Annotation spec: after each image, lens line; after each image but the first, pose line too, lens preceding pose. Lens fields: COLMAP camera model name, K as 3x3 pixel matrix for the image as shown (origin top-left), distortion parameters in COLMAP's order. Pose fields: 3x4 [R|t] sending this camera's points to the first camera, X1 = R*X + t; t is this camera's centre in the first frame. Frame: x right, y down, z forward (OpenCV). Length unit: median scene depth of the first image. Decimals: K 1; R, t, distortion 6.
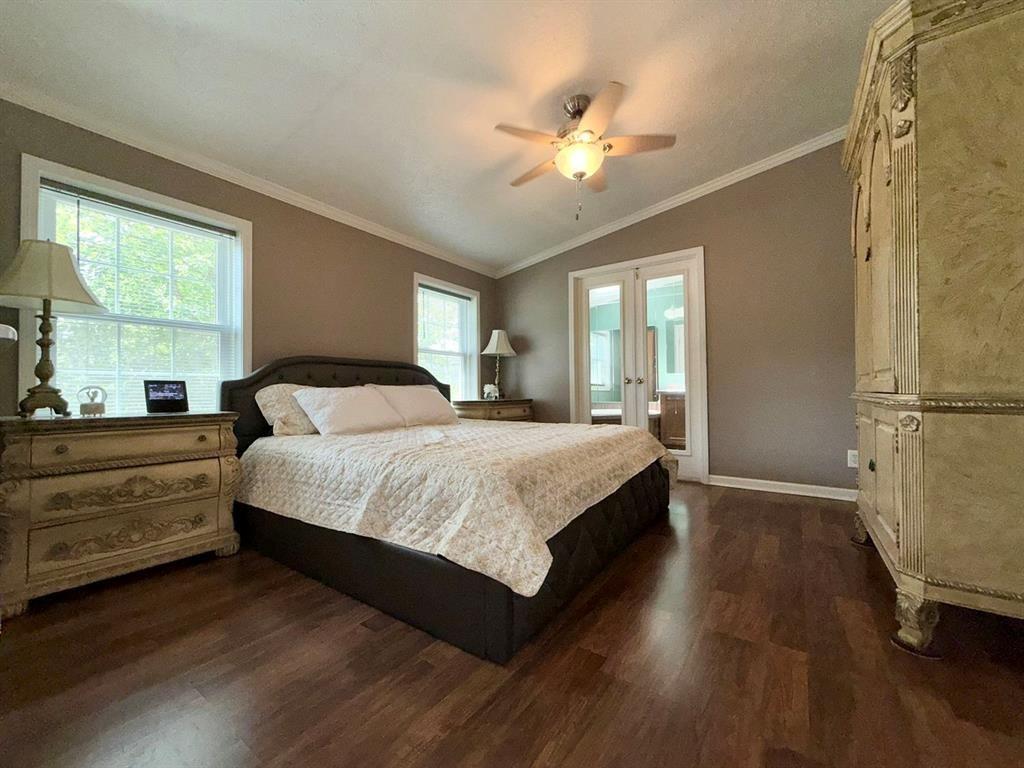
lens RADIAL K [[411.1, 0, 513.8], [0, 411.1, 385.0], [0, 0, 1]] dist [0.002115, 0.000191]
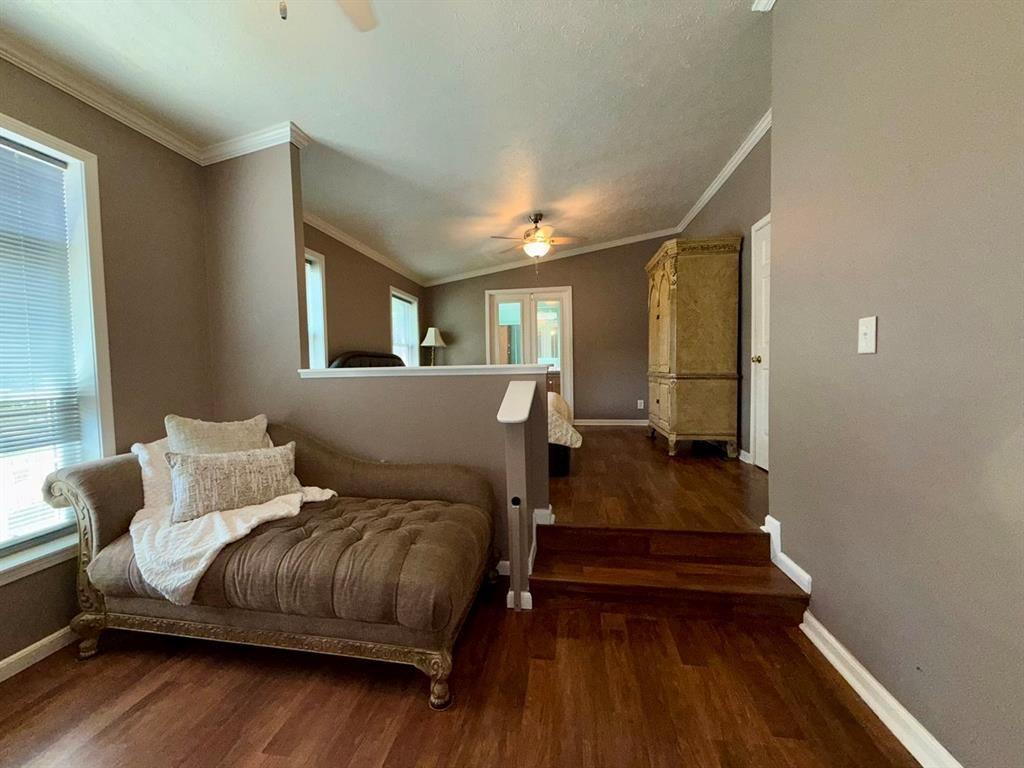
lens RADIAL K [[411.1, 0, 509.9], [0, 411.1, 386.5], [0, 0, 1]] dist [0.002115, 0.000191]
pose [[0.897302, -0.030253, 0.440379, -0.462531], [0.004259, 0.998196, 0.059895, -0.022417], [-0.441396, -0.051869, 0.895812, -0.375272]]
